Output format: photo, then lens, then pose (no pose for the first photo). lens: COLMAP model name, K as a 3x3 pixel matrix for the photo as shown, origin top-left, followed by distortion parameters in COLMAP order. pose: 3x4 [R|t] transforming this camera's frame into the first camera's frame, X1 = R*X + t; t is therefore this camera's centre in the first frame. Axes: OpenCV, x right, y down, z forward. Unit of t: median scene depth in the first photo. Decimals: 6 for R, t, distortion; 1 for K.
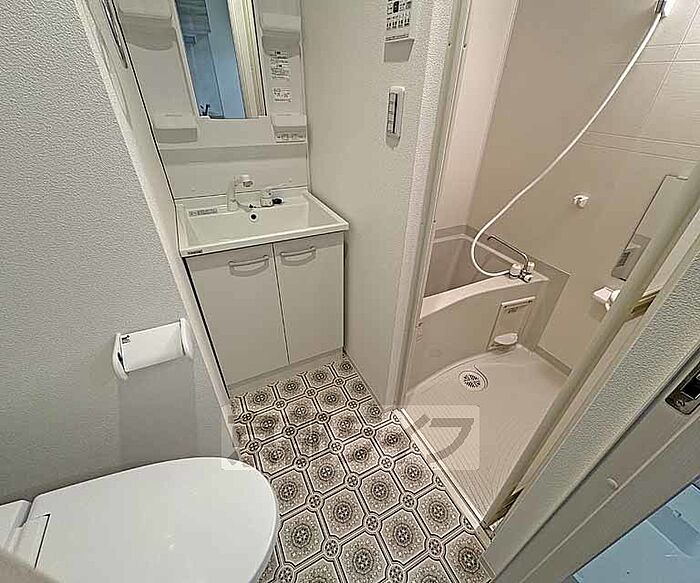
lens RADIAL K [[304.3, 0, 350.0], [0, 304.3, 291.5], [0, 0, 1]] dist [0.002351, 0.000210]
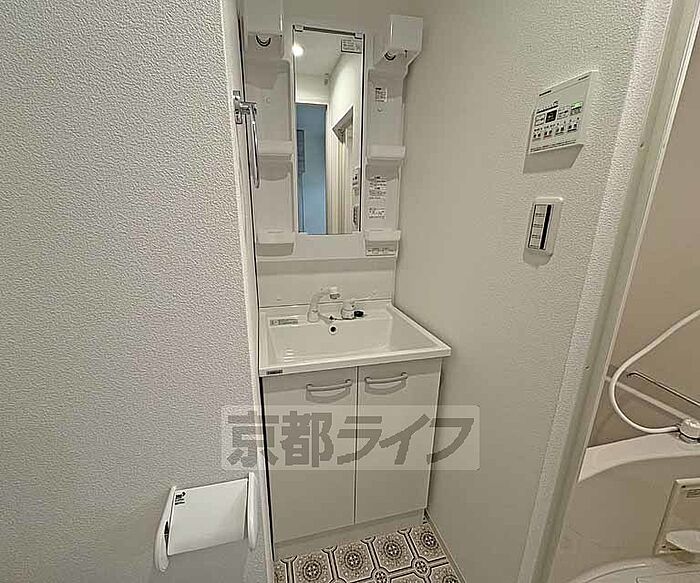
lens RADIAL K [[302.7, 0, 320.1], [0, 302.7, 291.6], [0, 0, 1]] dist [-0.000622, -0.000023]
pose [[0.963560, 0.041586, -0.264241, -0.129216], [-0.124284, 0.944343, -0.304583, -0.076749], [0.236868, 0.326324, 0.915099, 0.133532]]
